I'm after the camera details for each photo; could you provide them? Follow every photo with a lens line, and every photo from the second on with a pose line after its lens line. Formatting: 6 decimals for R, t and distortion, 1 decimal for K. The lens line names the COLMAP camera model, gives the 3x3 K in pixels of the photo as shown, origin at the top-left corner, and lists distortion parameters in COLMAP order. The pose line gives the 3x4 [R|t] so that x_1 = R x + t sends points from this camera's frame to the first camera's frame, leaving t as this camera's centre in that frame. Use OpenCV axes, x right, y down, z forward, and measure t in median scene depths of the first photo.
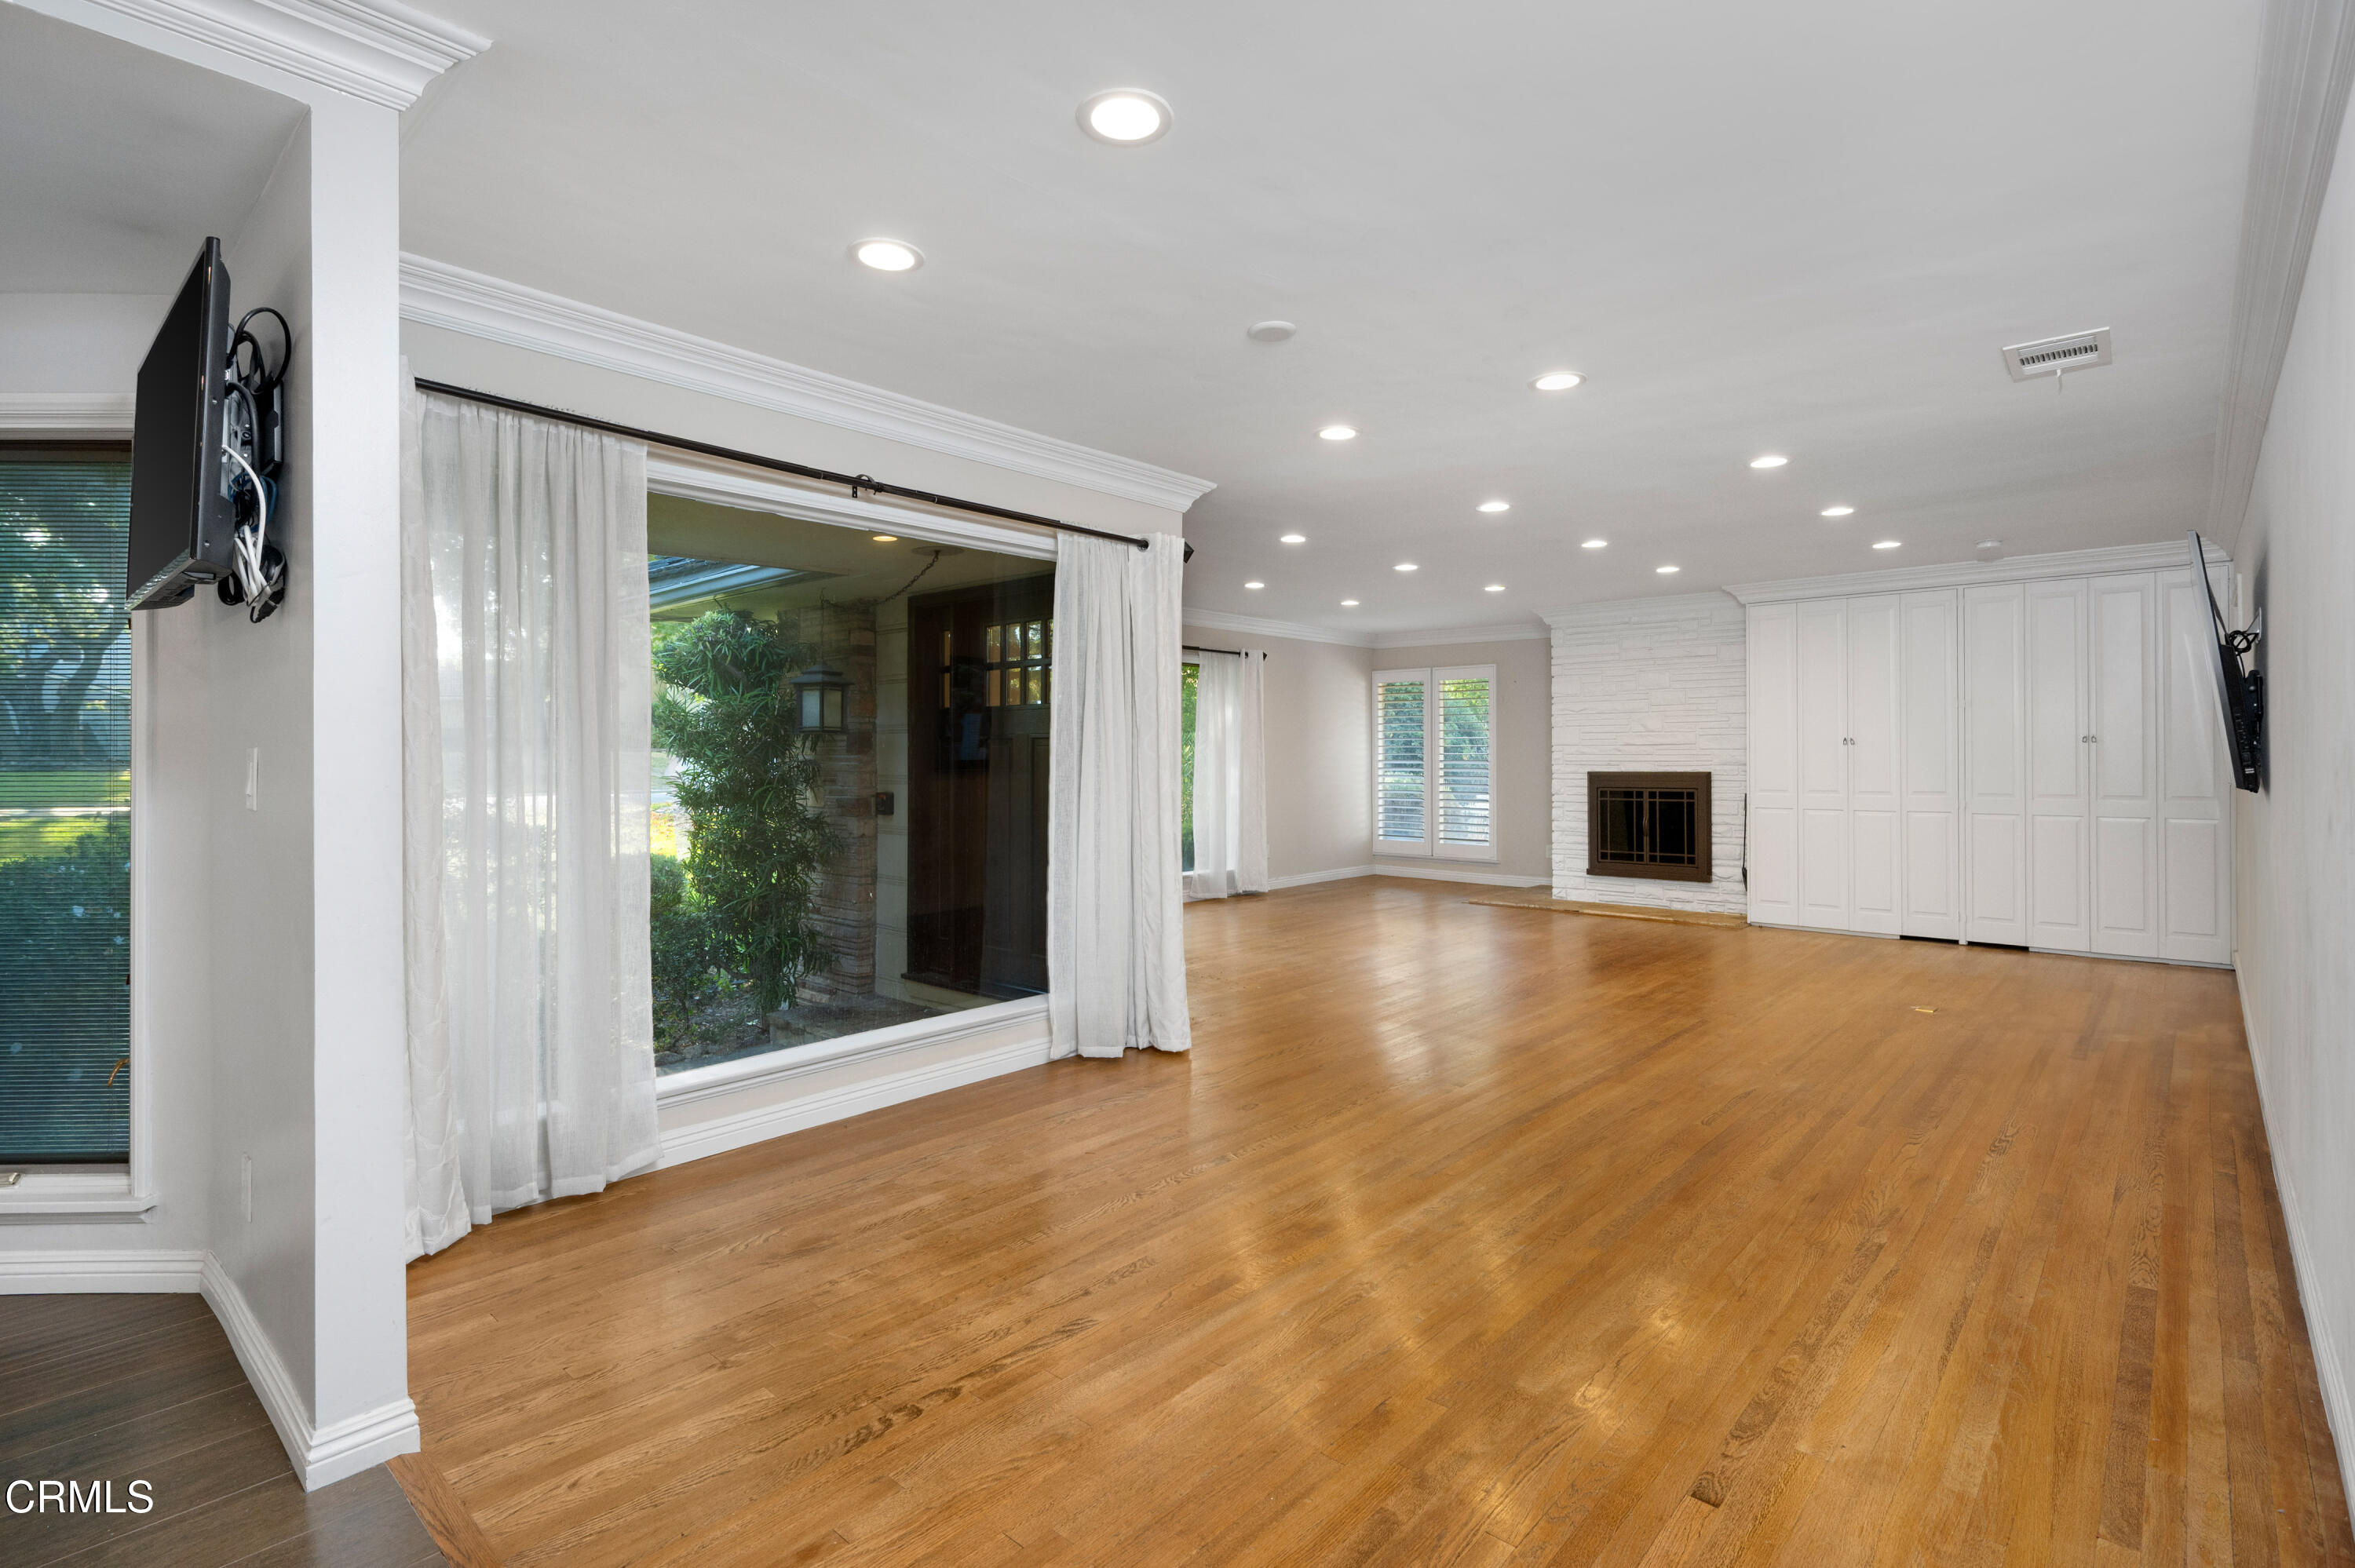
lens RADIAL K [[1103.0, 0, 1182.3], [0, 1103.0, 748.9], [0, 0, 1]] dist [-0.003751, 0.000801]
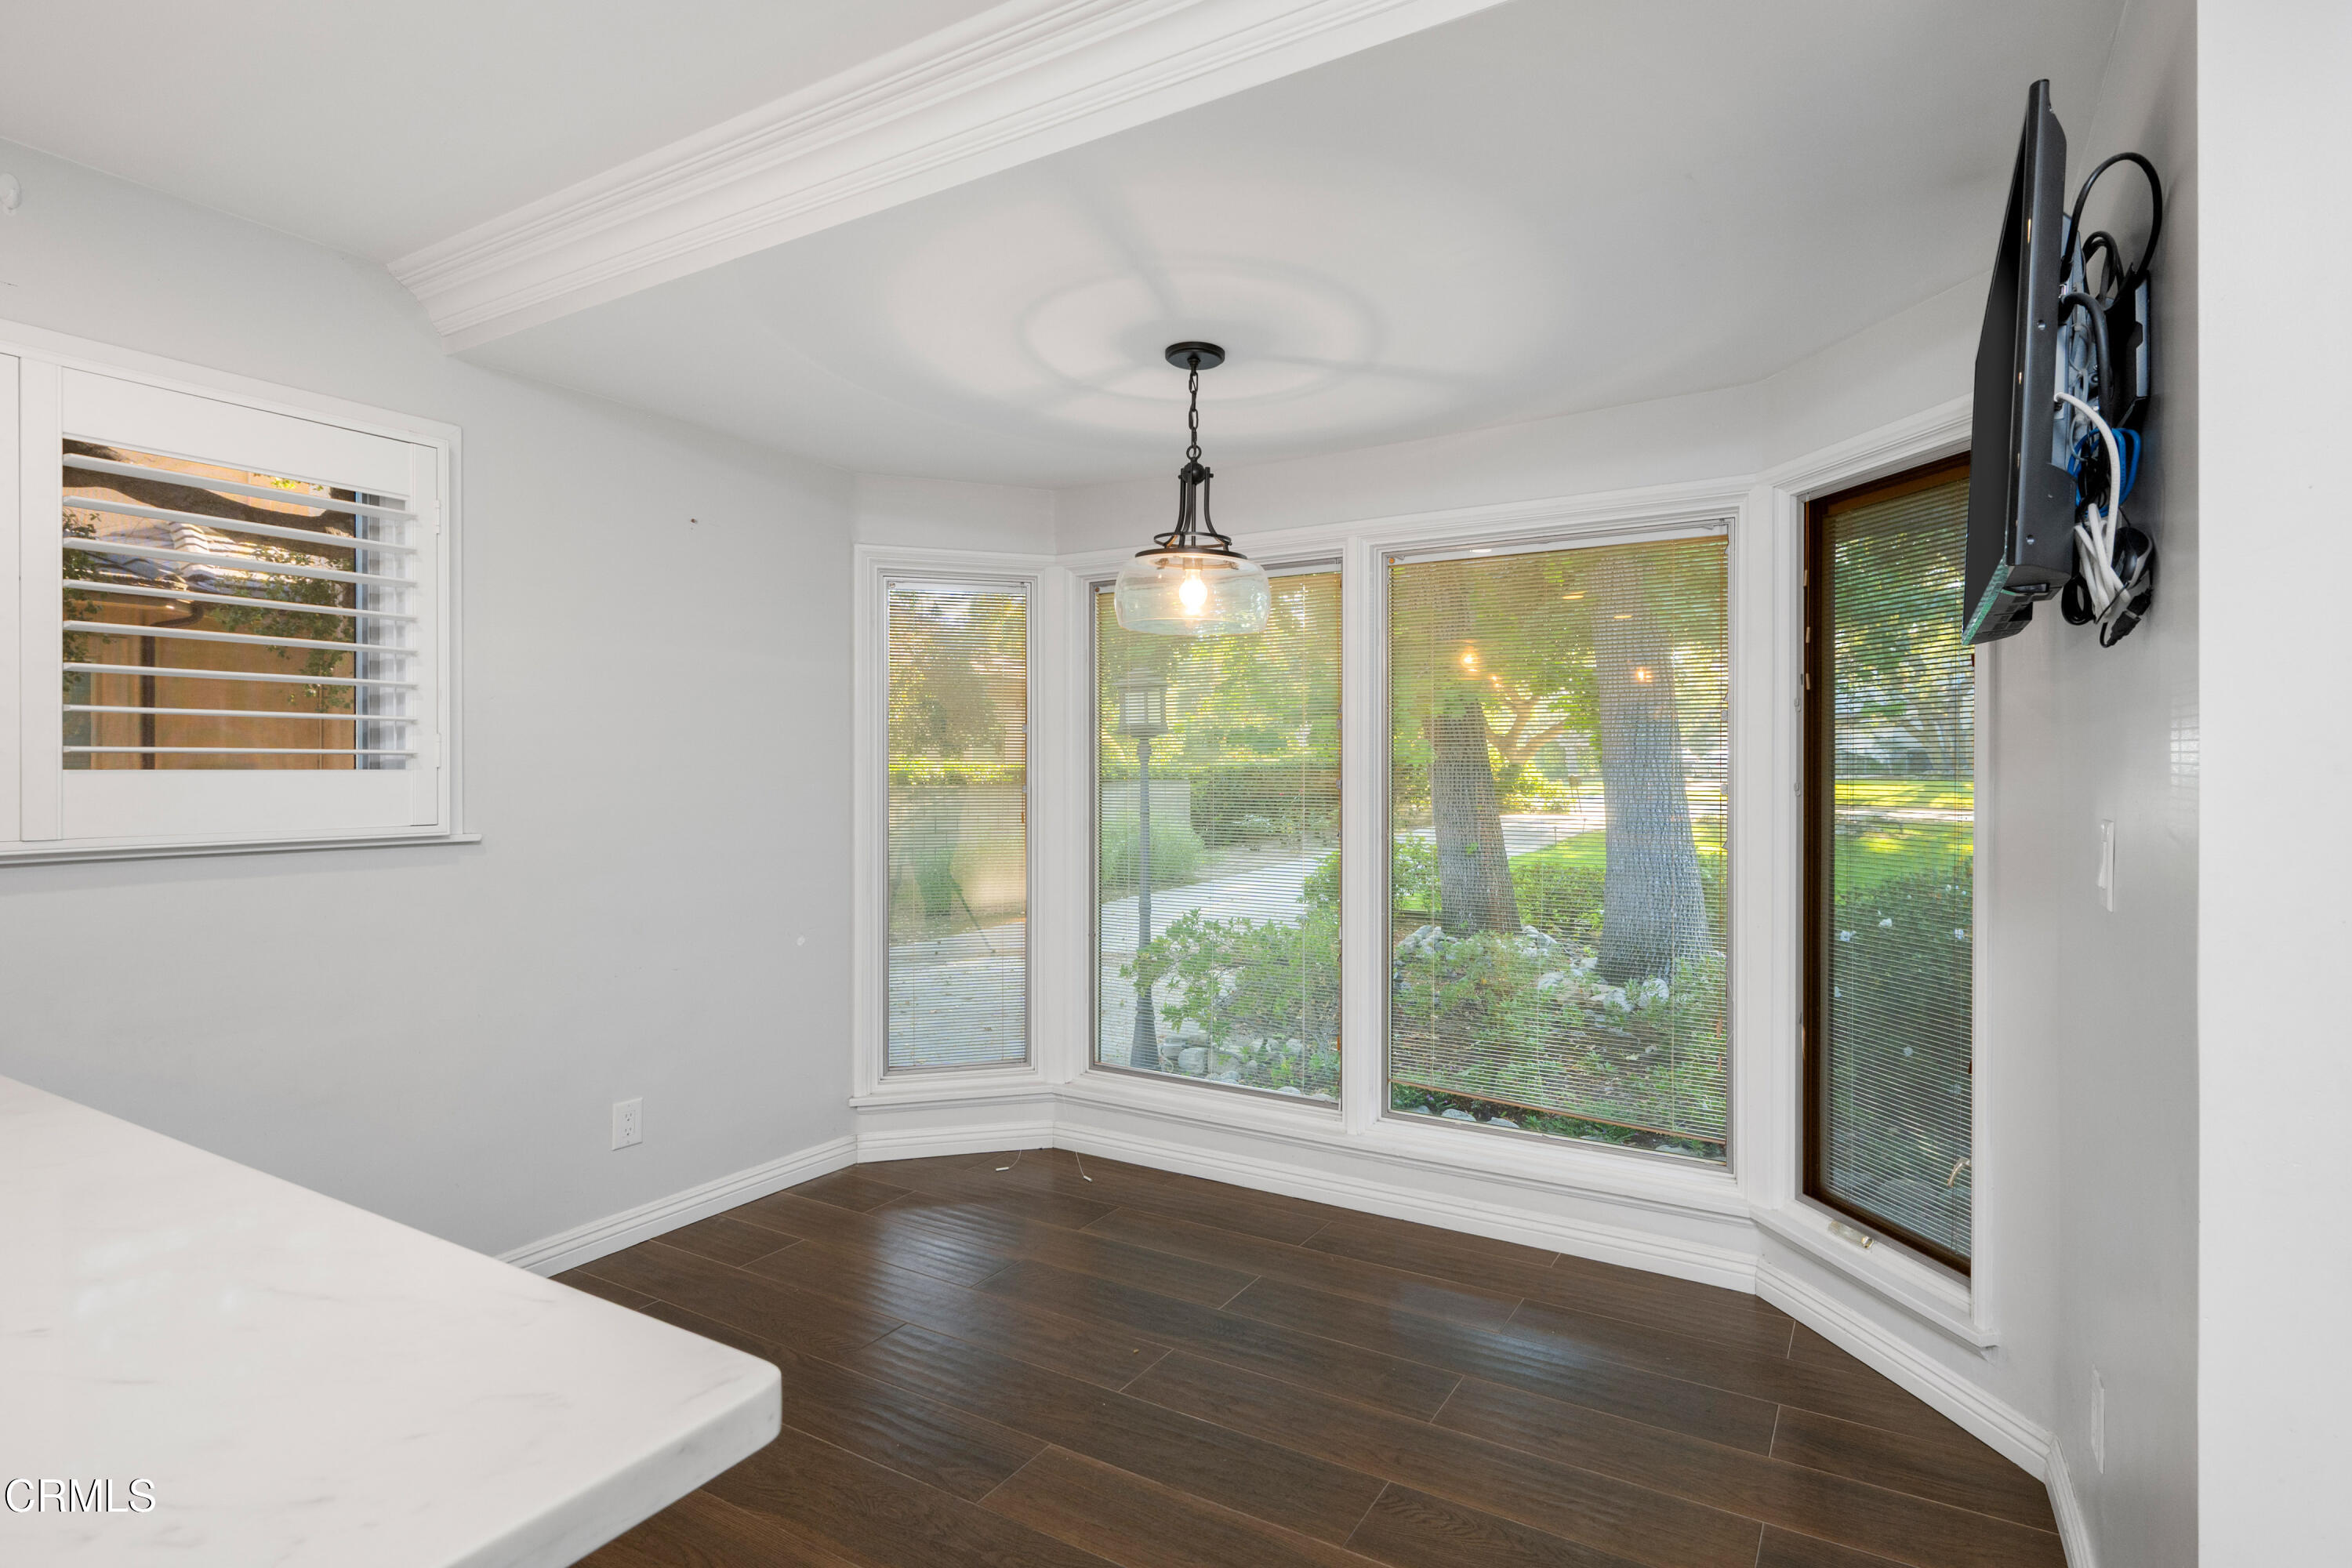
lens RADIAL K [[1076.3, 0, 1183.9], [0, 1076.3, 779.1], [0, 0, 1]] dist [-0.000369, -0.000689]
pose [[0.141998, 0.010197, -0.989814, -0.267286], [0.006134, 0.999919, 0.011181, -0.044027], [0.989848, -0.007659, 0.141924, 0.343826]]
